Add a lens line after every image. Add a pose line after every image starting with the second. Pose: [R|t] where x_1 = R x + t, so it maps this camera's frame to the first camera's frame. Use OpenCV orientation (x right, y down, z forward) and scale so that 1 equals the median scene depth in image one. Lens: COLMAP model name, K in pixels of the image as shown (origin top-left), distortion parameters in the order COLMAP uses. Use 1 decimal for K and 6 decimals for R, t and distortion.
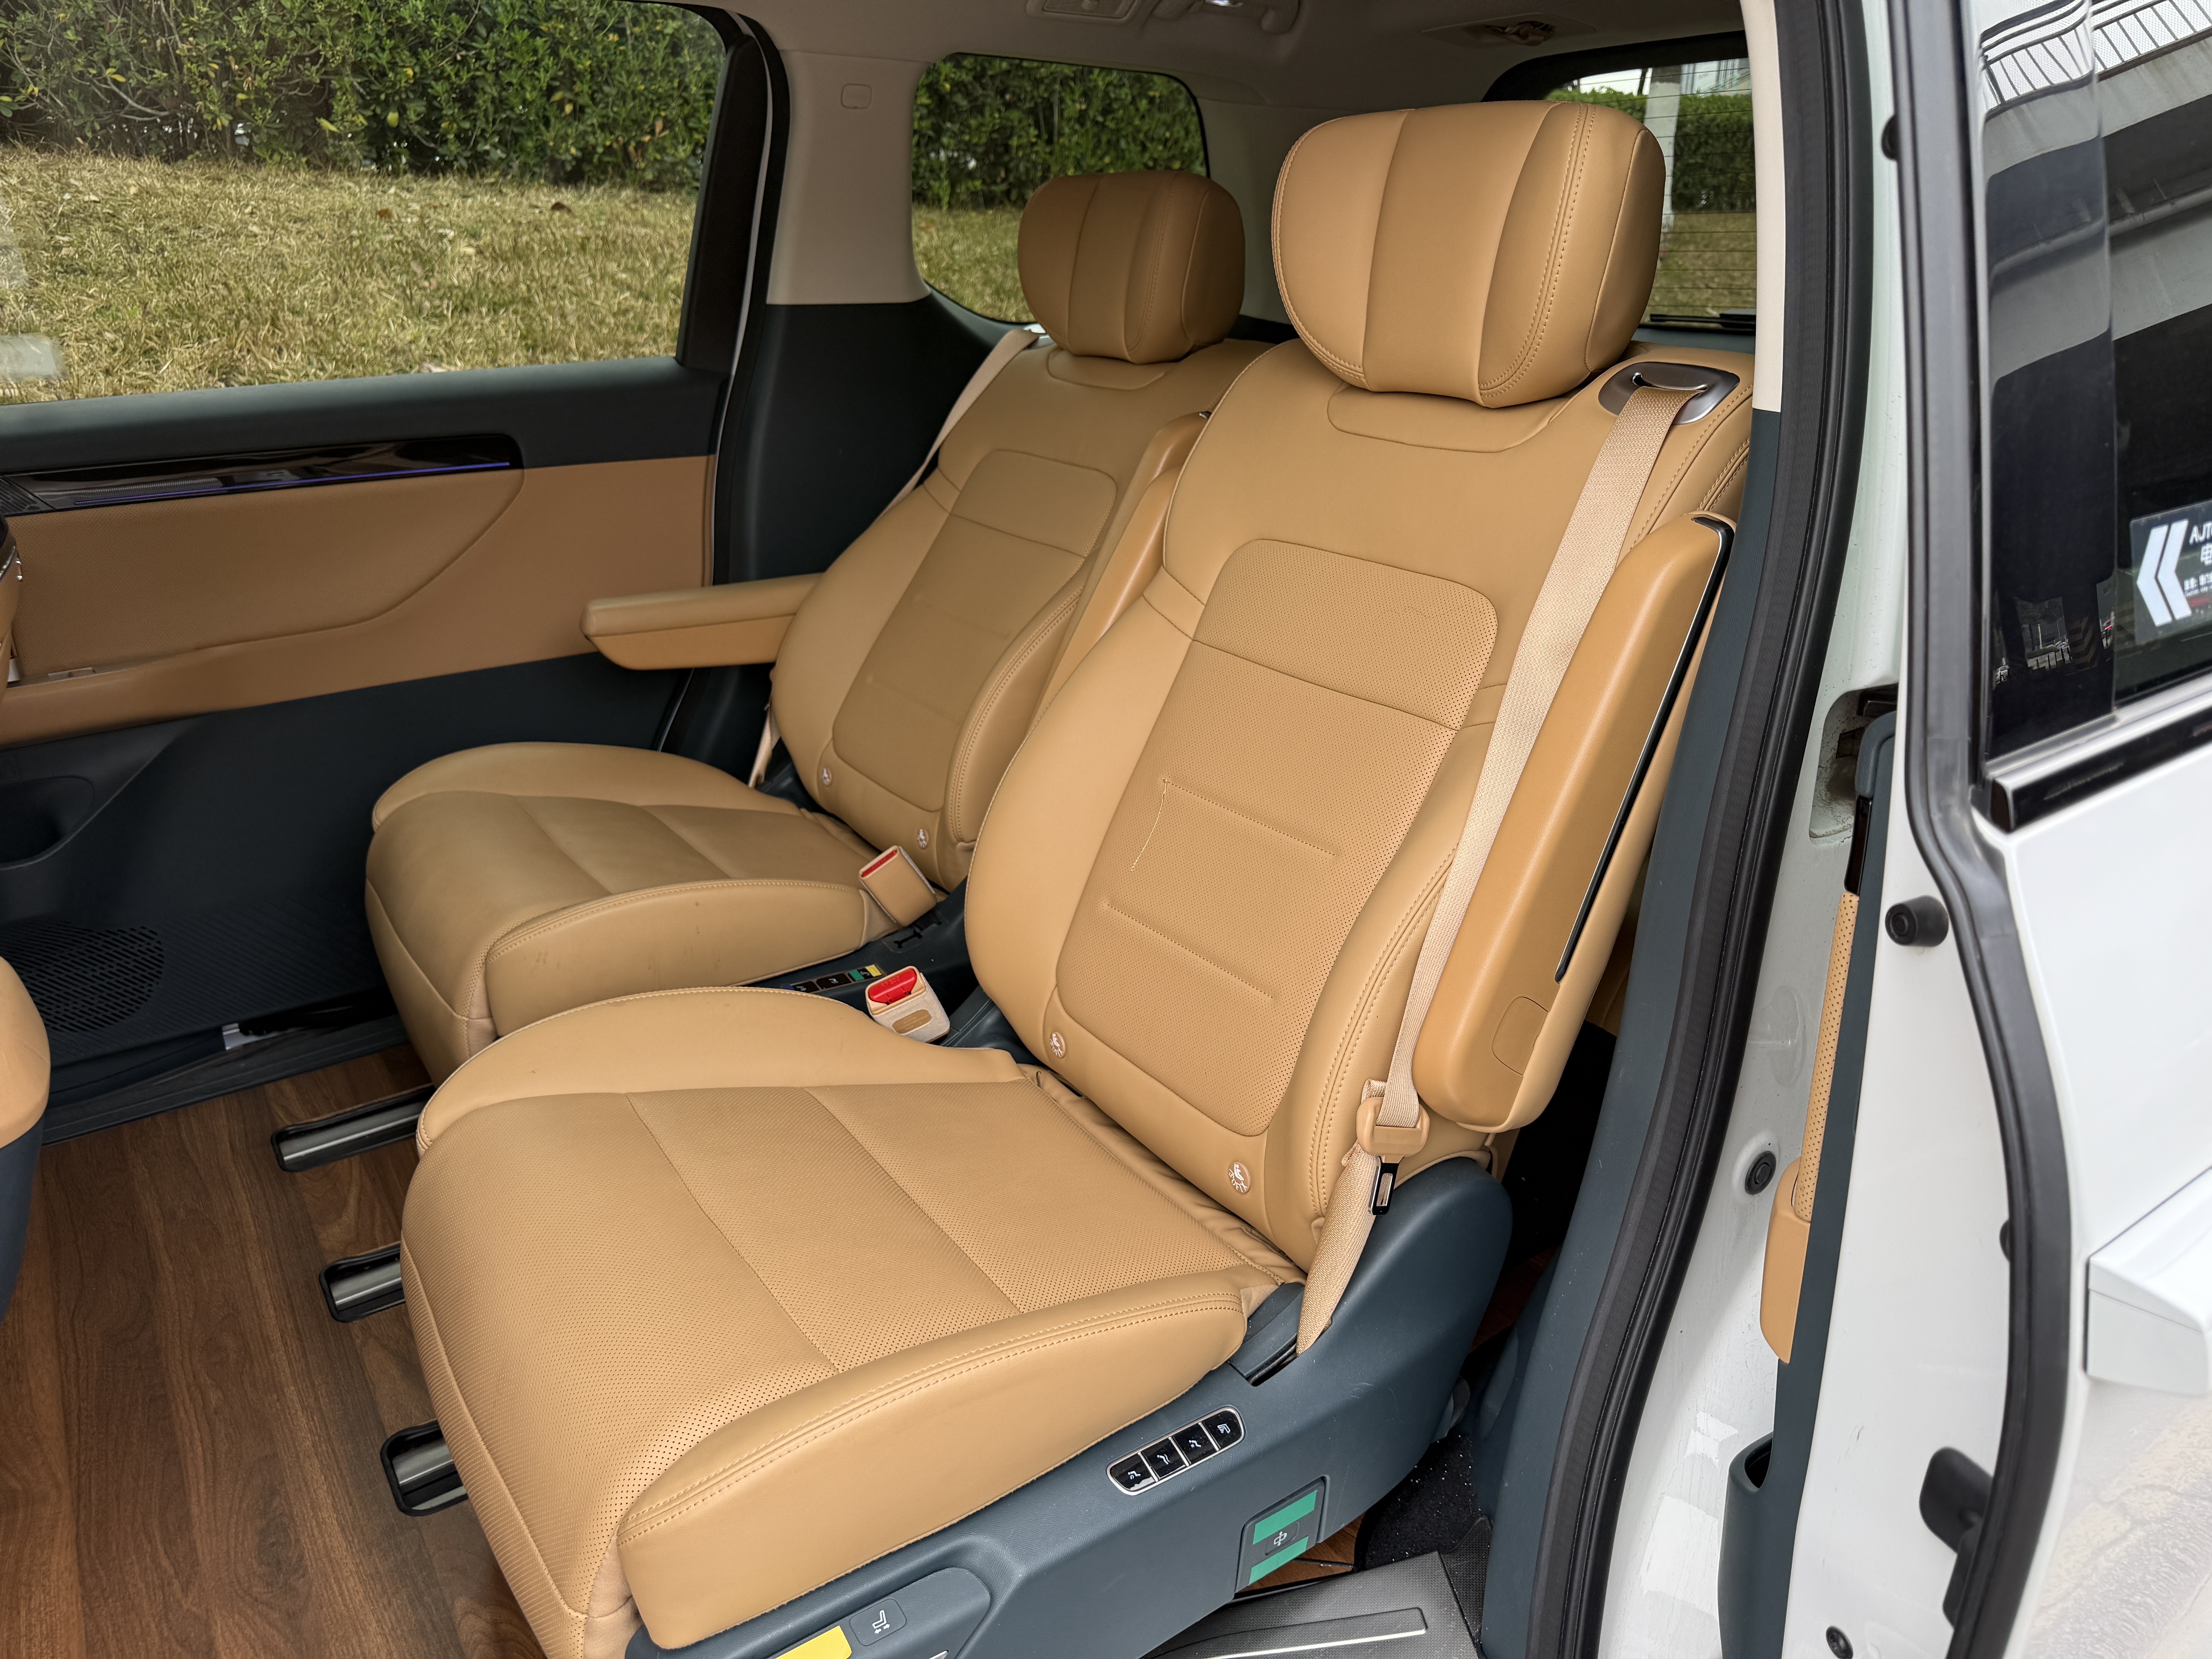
lens RADIAL K [[1546.1, 0, 1097.2], [0, 1546.1, 835.6], [0, 0, 1]] dist [0.002130, -0.008778]
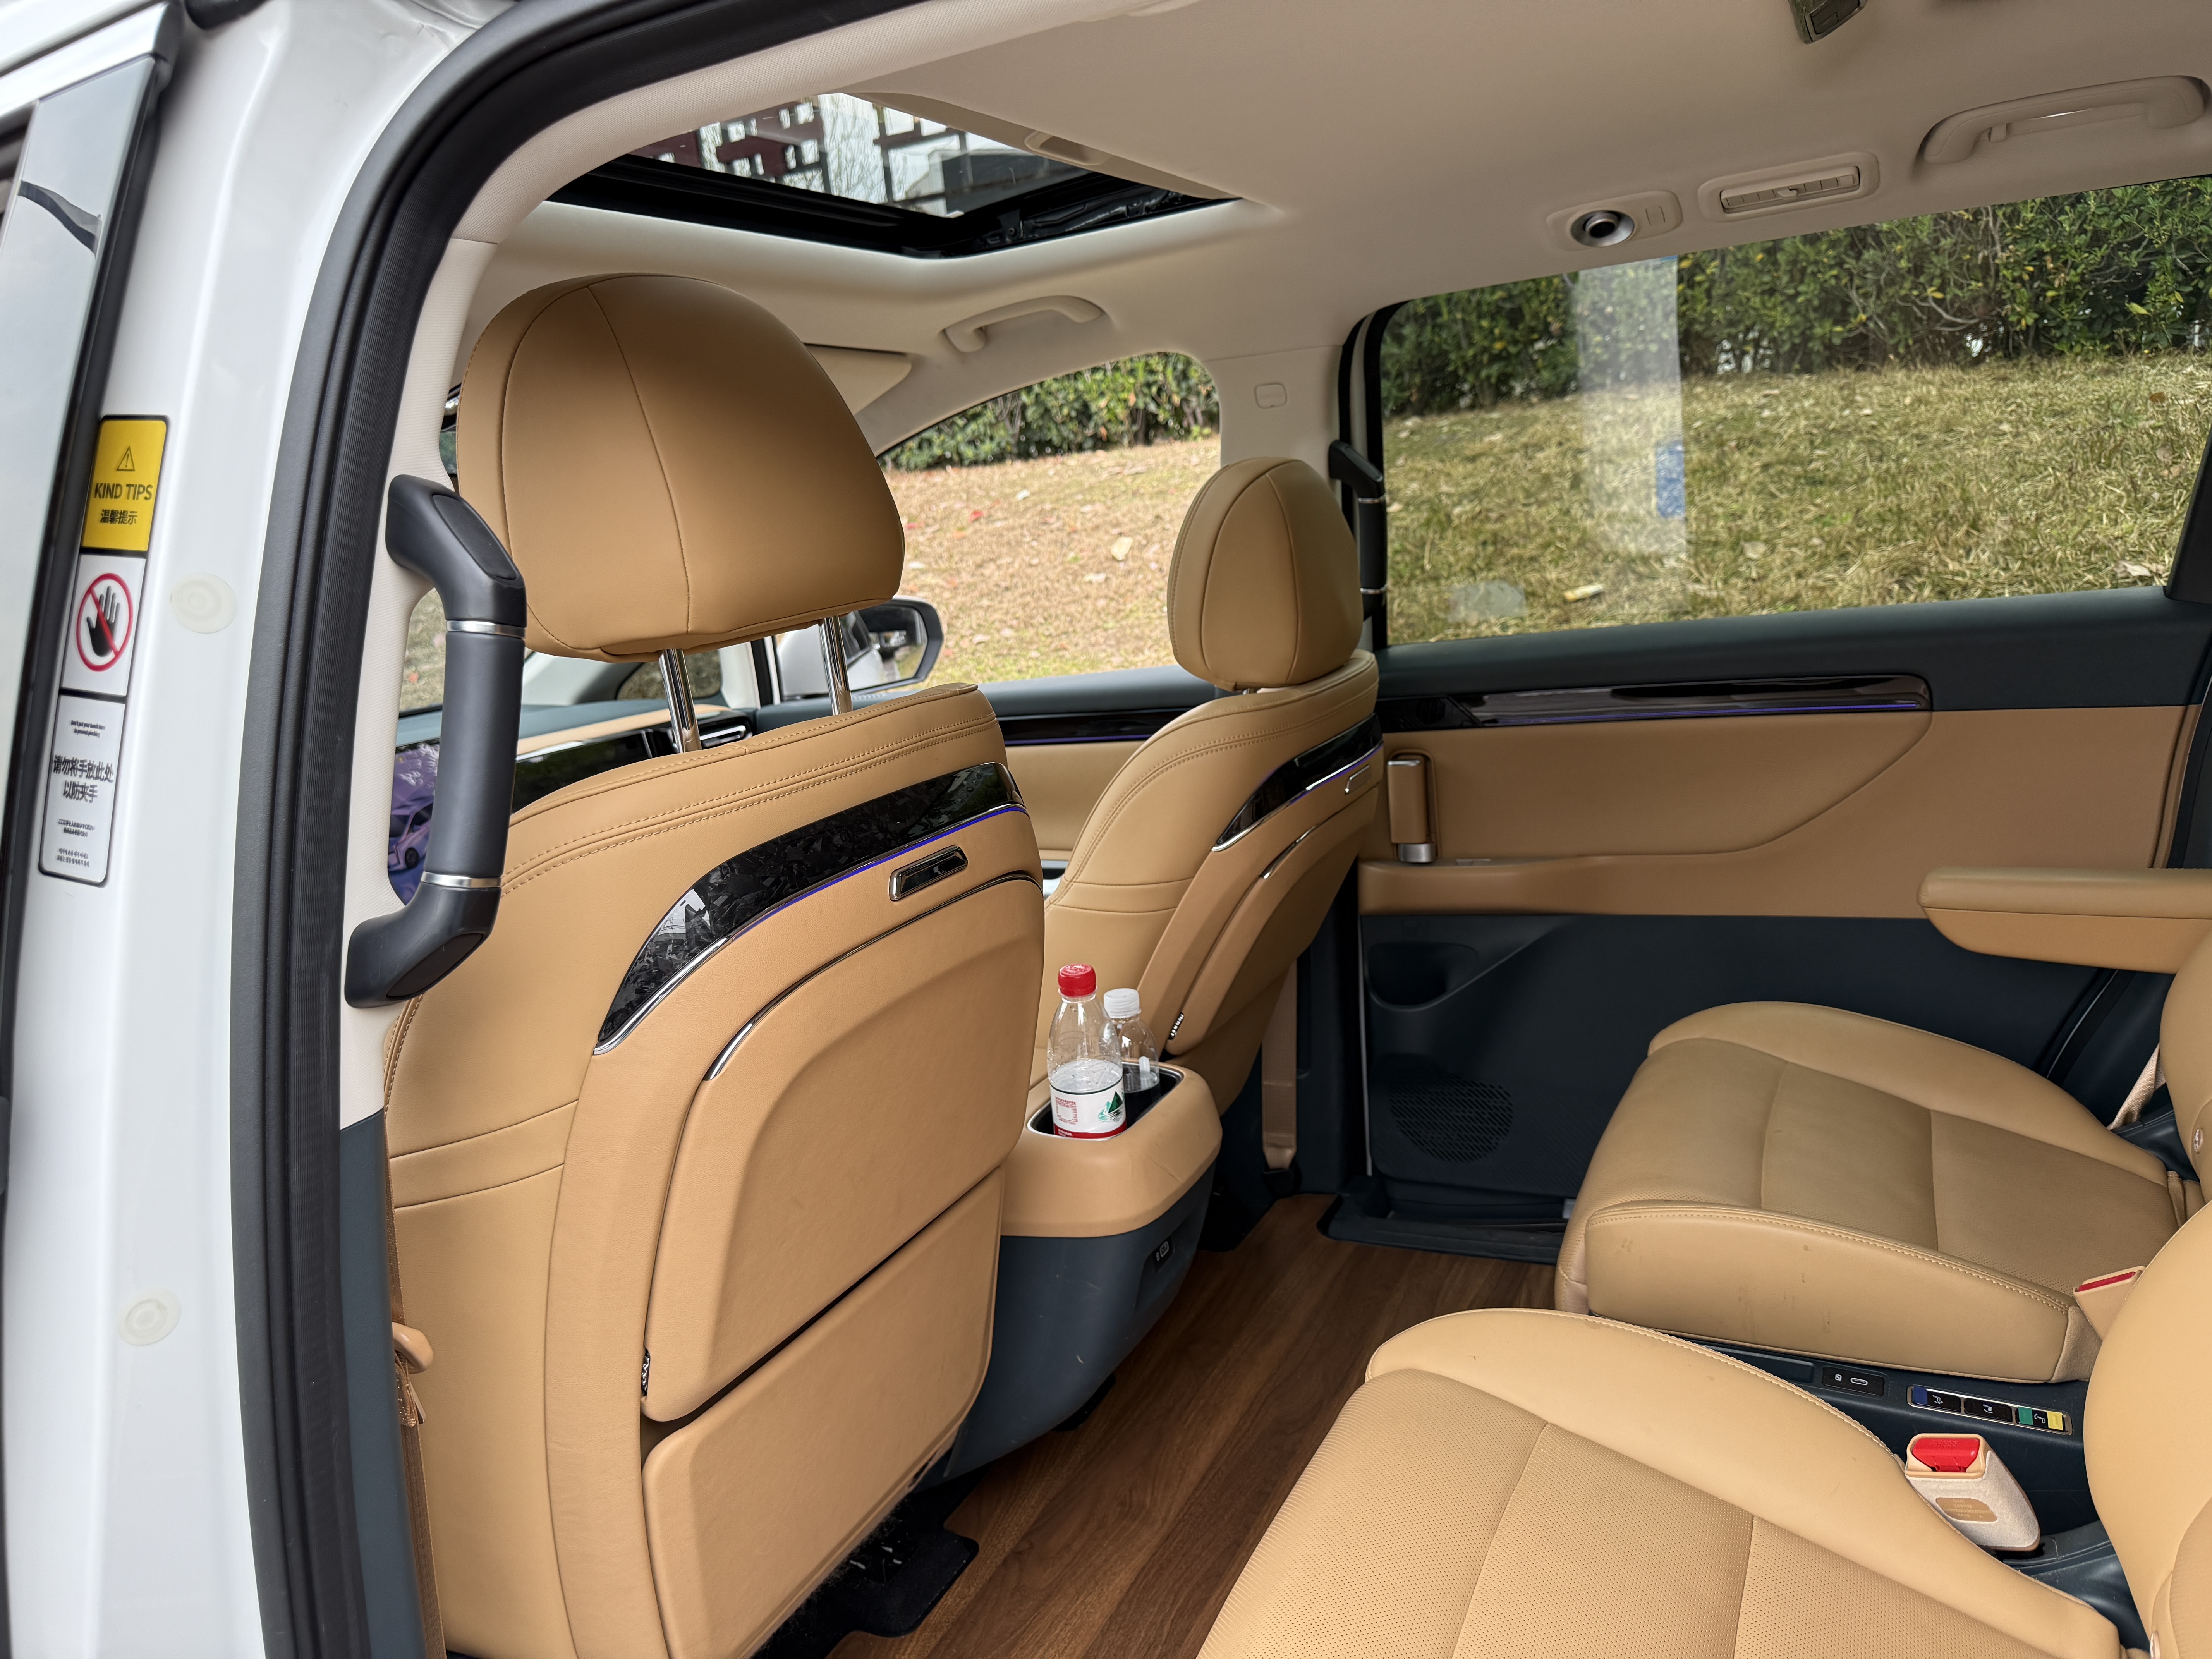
lens RADIAL K [[1546.1, 0, 1097.2], [0, 1546.1, 835.6], [0, 0, 1]] dist [0.002130, -0.008778]
pose [[0.481877, 0.137994, -0.865304, 0.078057], [-0.229743, 0.972871, 0.027207, -0.033470], [0.845584, 0.185687, 0.500508, 0.063400]]
